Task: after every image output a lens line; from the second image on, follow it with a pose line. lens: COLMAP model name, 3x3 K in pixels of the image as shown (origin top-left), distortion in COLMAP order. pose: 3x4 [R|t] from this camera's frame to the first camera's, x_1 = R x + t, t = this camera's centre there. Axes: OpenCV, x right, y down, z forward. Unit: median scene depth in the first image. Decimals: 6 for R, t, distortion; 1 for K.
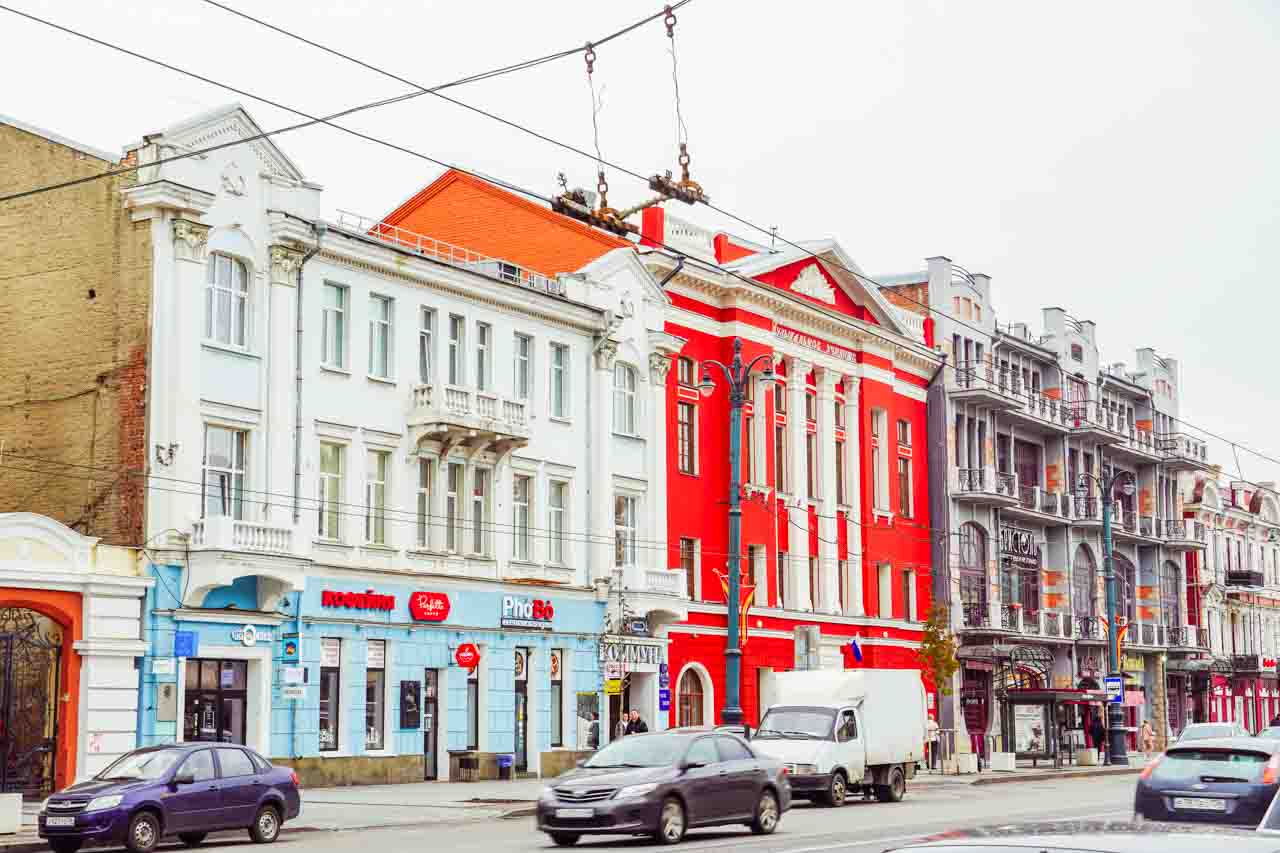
lens RADIAL K [[1865.0, 0, 640.0], [0, 1865.0, 426.5], [0, 0, 1]] dist [0.055936, 0.039317]
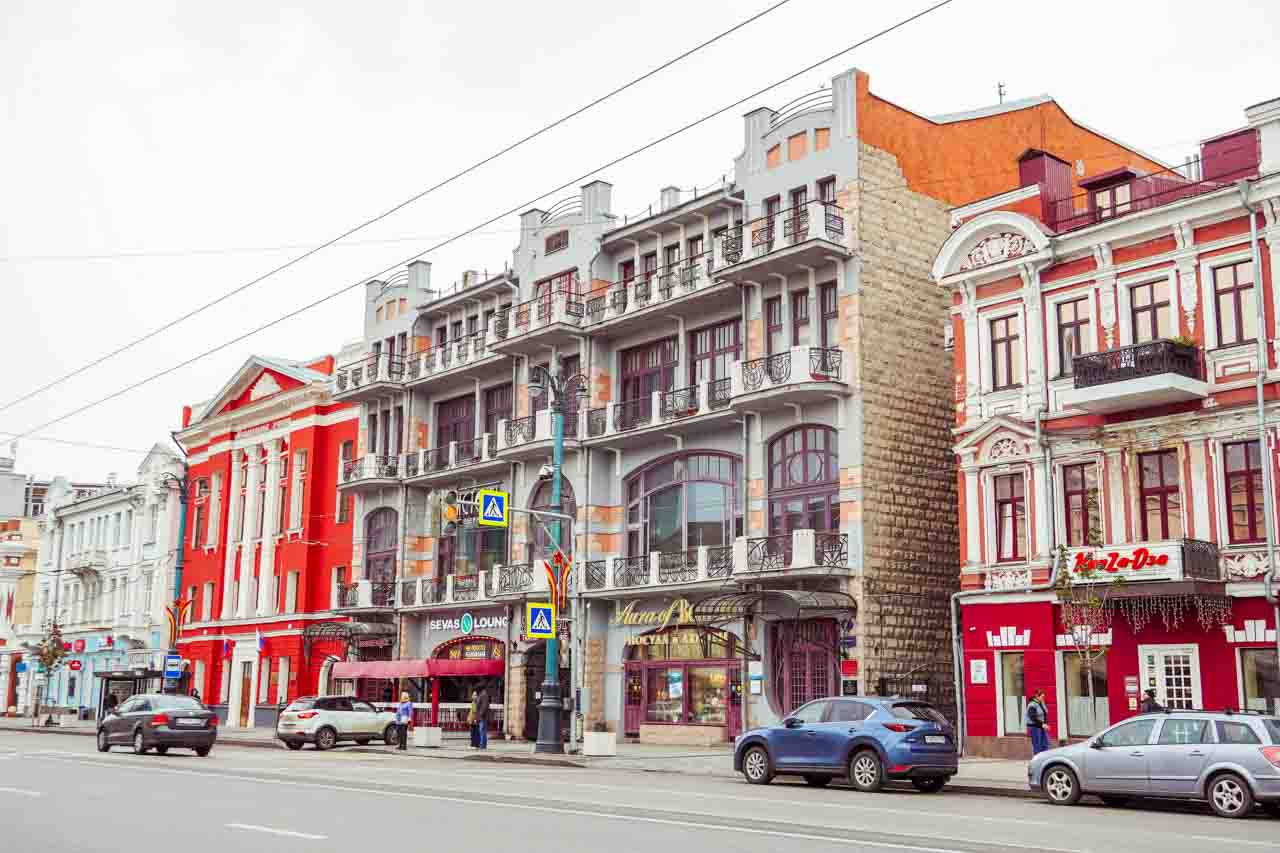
lens RADIAL K [[1420.4, 0, 640.0], [0, 1420.4, 426.5], [0, 0, 1]] dist [-0.006727, -0.011549]
pose [[-0.250270, -0.186645, -0.950015, 1.052361], [0.142607, 0.963433, -0.226849, 0.242349], [0.957616, -0.192252, -0.214501, 1.518072]]
